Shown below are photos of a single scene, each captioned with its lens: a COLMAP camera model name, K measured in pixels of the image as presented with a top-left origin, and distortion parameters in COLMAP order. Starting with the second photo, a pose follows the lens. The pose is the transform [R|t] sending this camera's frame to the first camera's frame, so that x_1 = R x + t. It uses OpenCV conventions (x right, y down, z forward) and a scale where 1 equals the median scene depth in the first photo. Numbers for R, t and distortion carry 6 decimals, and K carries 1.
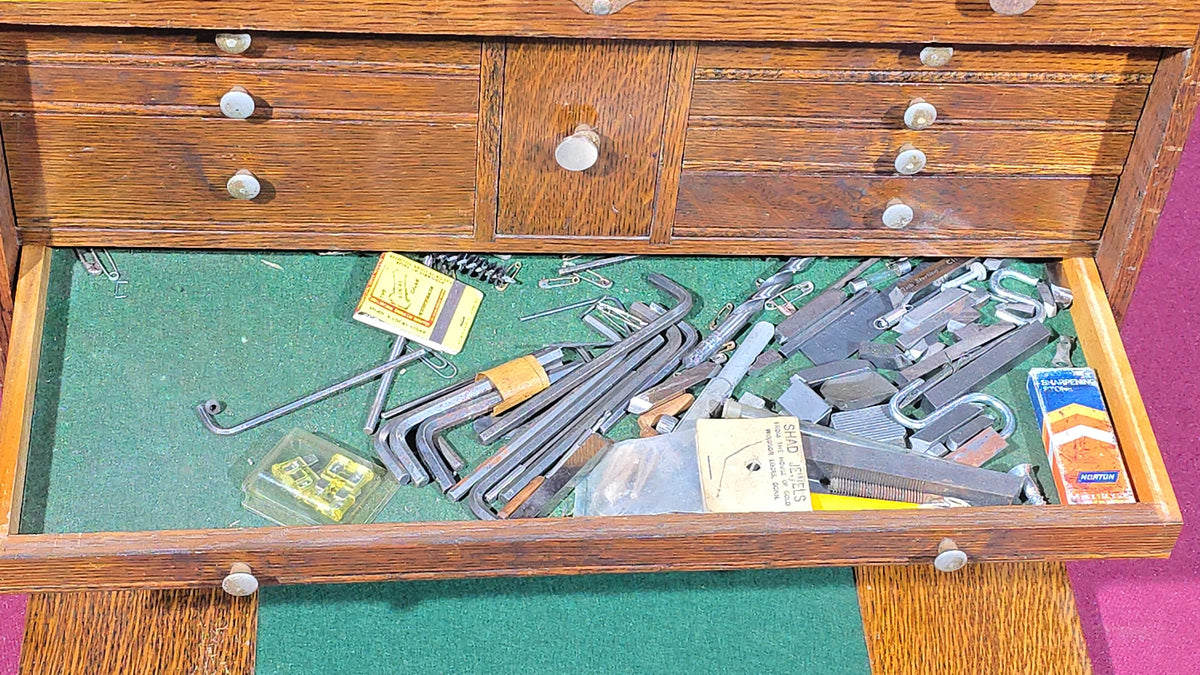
lens RADIAL K [[2130.0, 0, 612.0], [0, 2130.0, 338.8], [0, 0, 1]] dist [0.137487, 0.000000]
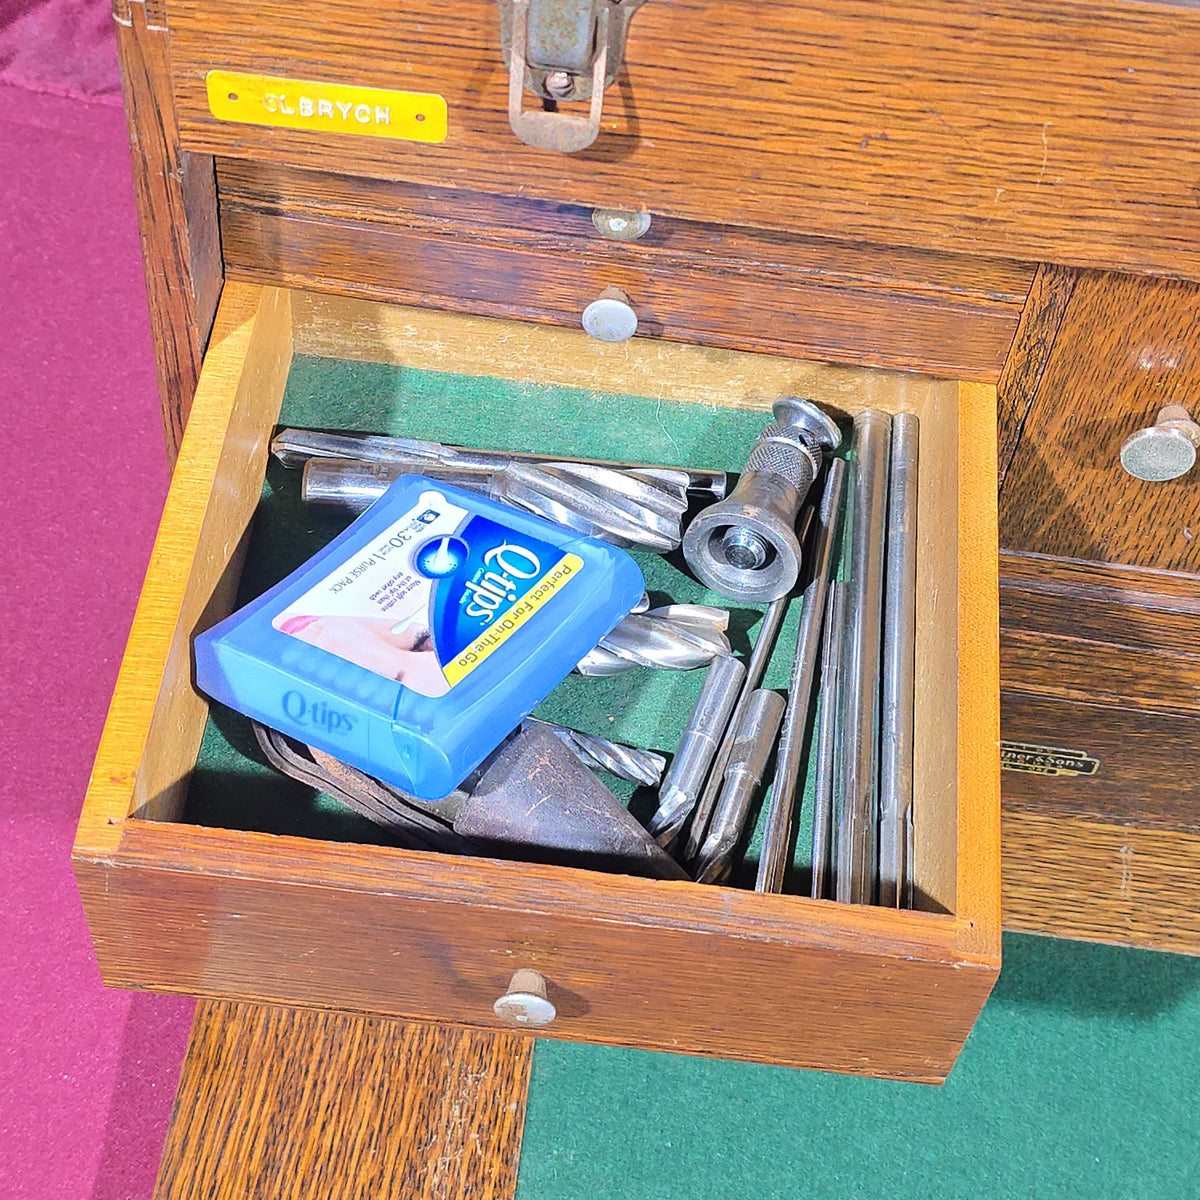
lens RADIAL K [[2182.5, 0, 623.5], [0, 2182.5, 606.2], [0, 0, 1]] dist [0.096026, 0.000000]
pose [[0.986417, 0.135581, -0.092735, -0.097901], [-0.123002, 0.983849, 0.130046, -0.103769], [0.108869, -0.116873, 0.987162, 0.368201]]
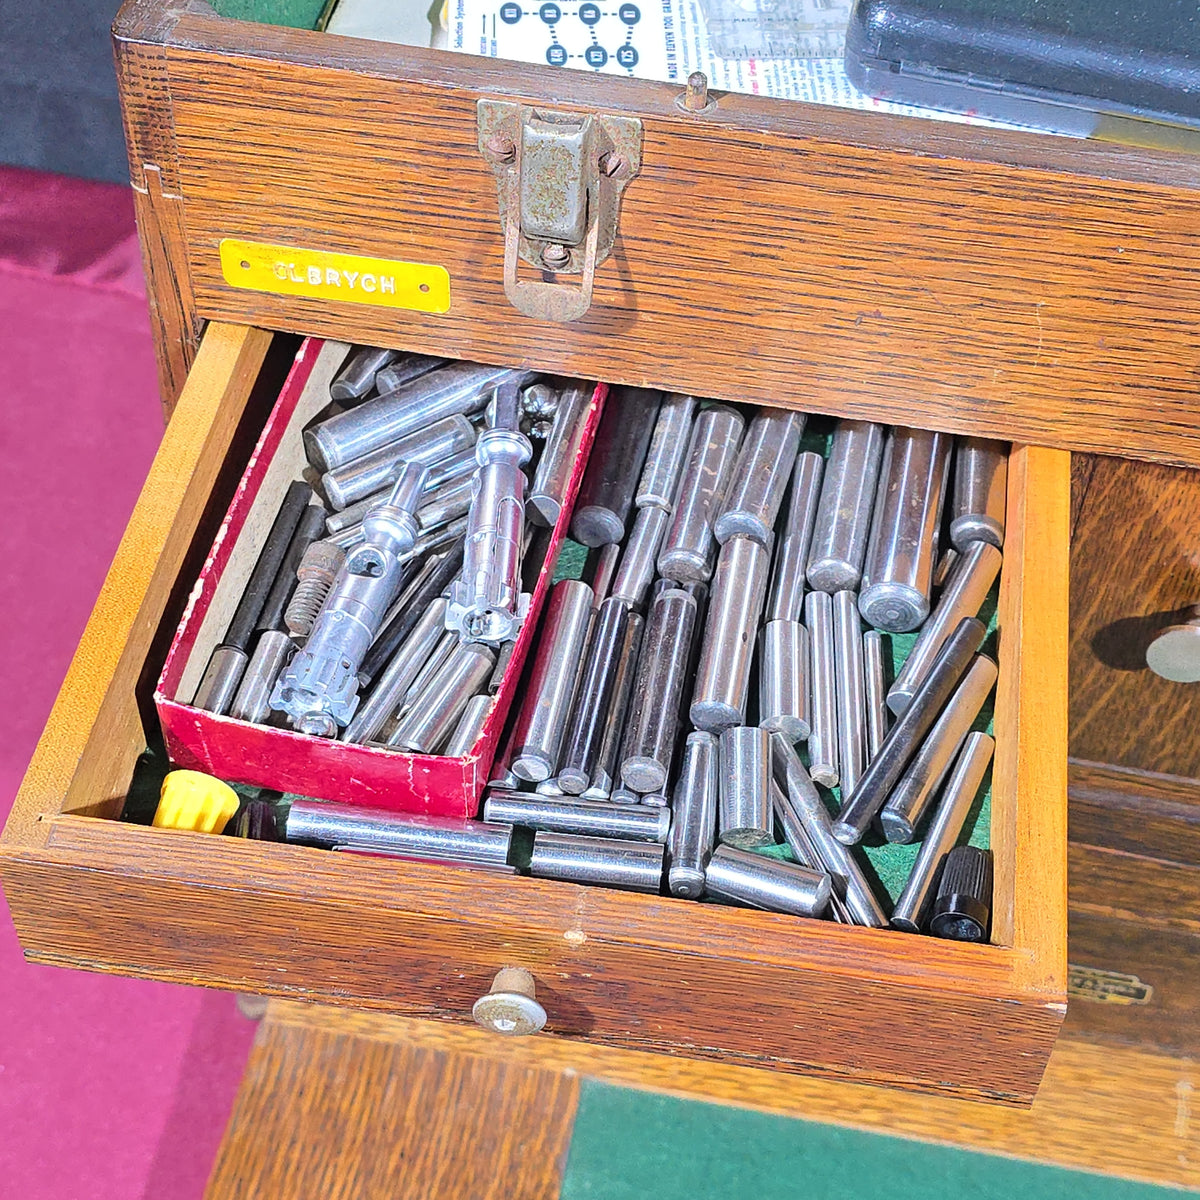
lens RADIAL K [[2182.5, 0, 608.9], [0, 2182.5, 615.8], [0, 0, 1]] dist [0.096026, 0.000000]
pose [[0.968731, 0.156022, -0.192916, -0.052944], [-0.153146, 0.987753, 0.029828, -0.088872], [0.195208, 0.000649, 0.980762, 0.379103]]
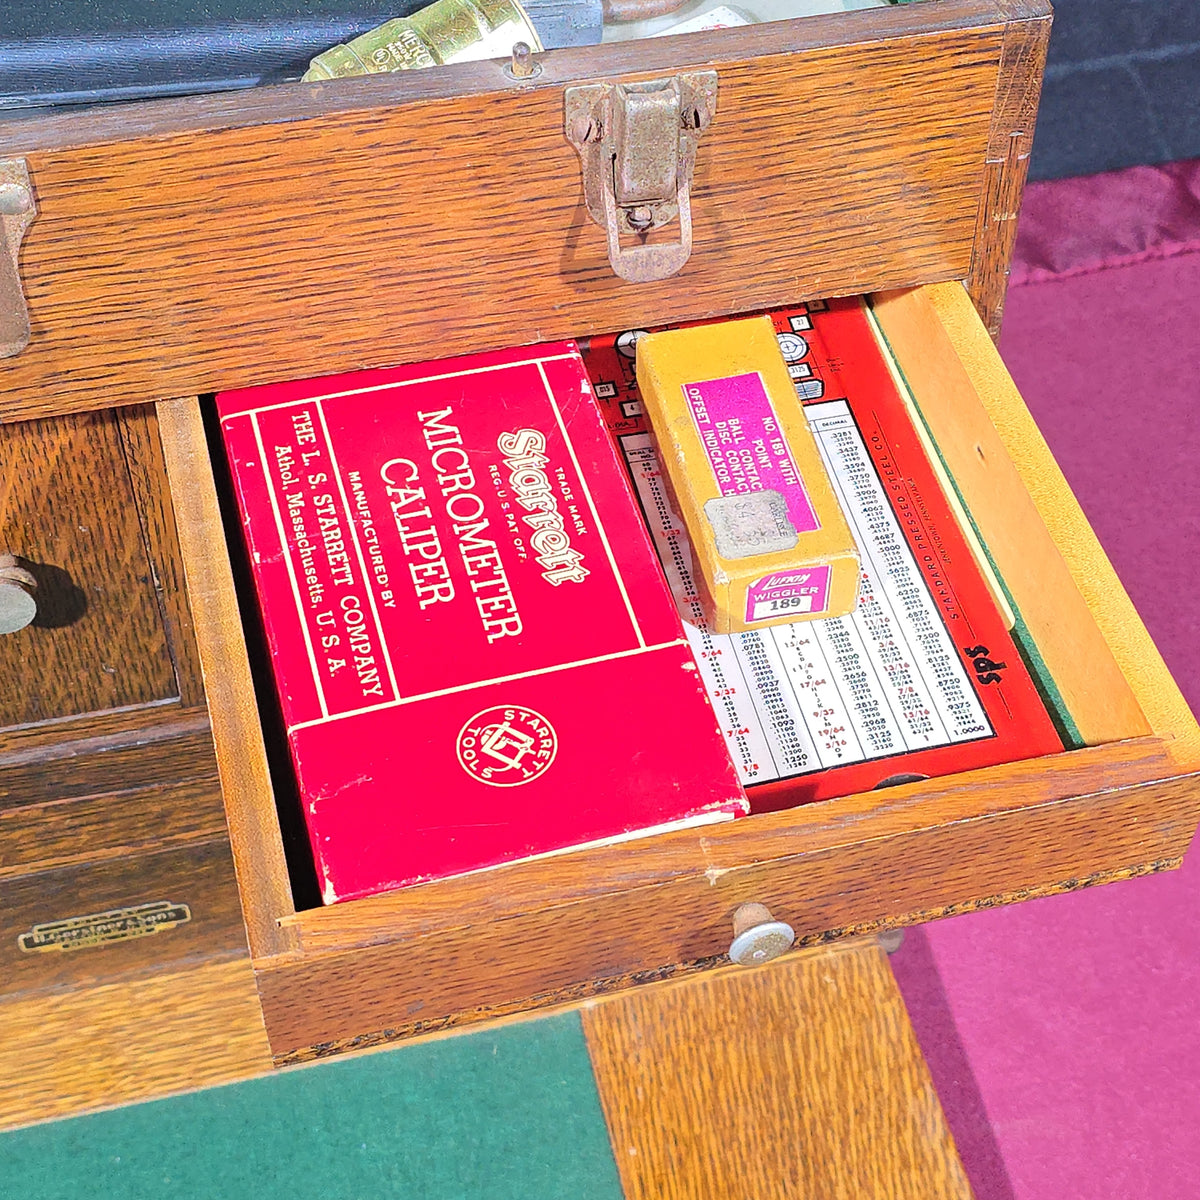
lens RADIAL K [[2182.5, 0, 617.6], [0, 2182.5, 608.1], [0, 0, 1]] dist [0.096026, 0.000000]
pose [[0.983412, -0.172122, 0.057220, 0.114489], [0.169707, 0.984480, 0.044711, -0.082687], [-0.064028, -0.034259, 0.997360, 0.367962]]
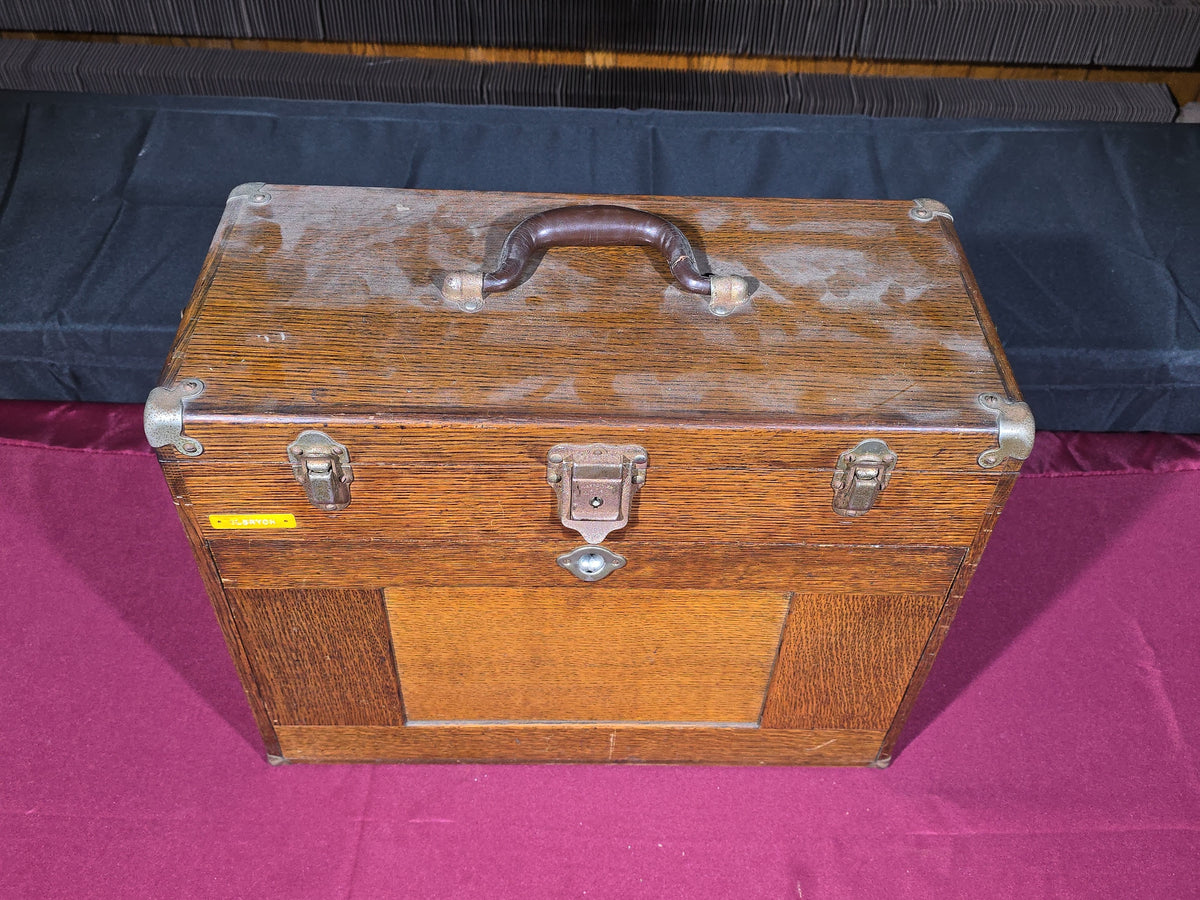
lens RADIAL K [[1079.8, 0, 605.4], [0, 1079.8, 454.3], [0, 0, 1]] dist [0.081582, -0.075182]
pose [[0.997687, 0.010430, -0.067165, 0.051893], [-0.009185, 0.999781, 0.018812, -0.202078], [0.067347, -0.018151, 0.997565, 0.173139]]
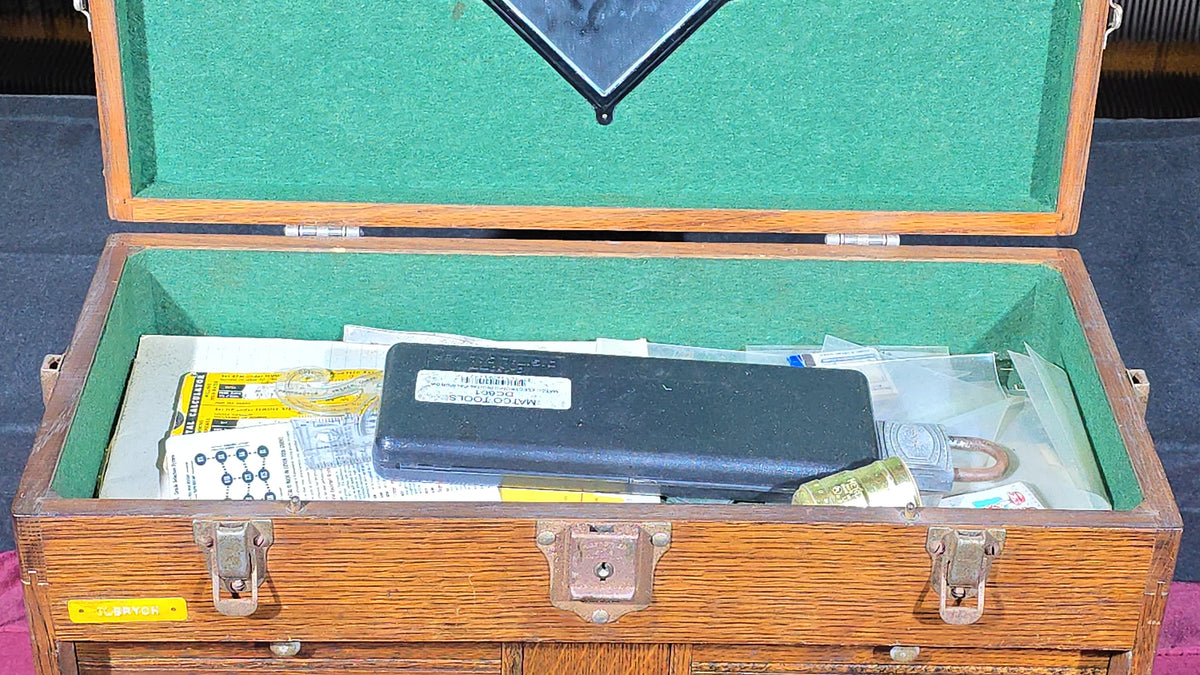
lens RADIAL K [[2130.0, 0, 613.4], [0, 2130.0, 343.9], [0, 0, 1]] dist [0.137487, 0.000000]
pose [[0.997591, -0.012092, -0.068306, 0.073659], [-0.001947, 0.979418, -0.201831, -0.060839], [0.069340, 0.201478, 0.977036, -0.133541]]
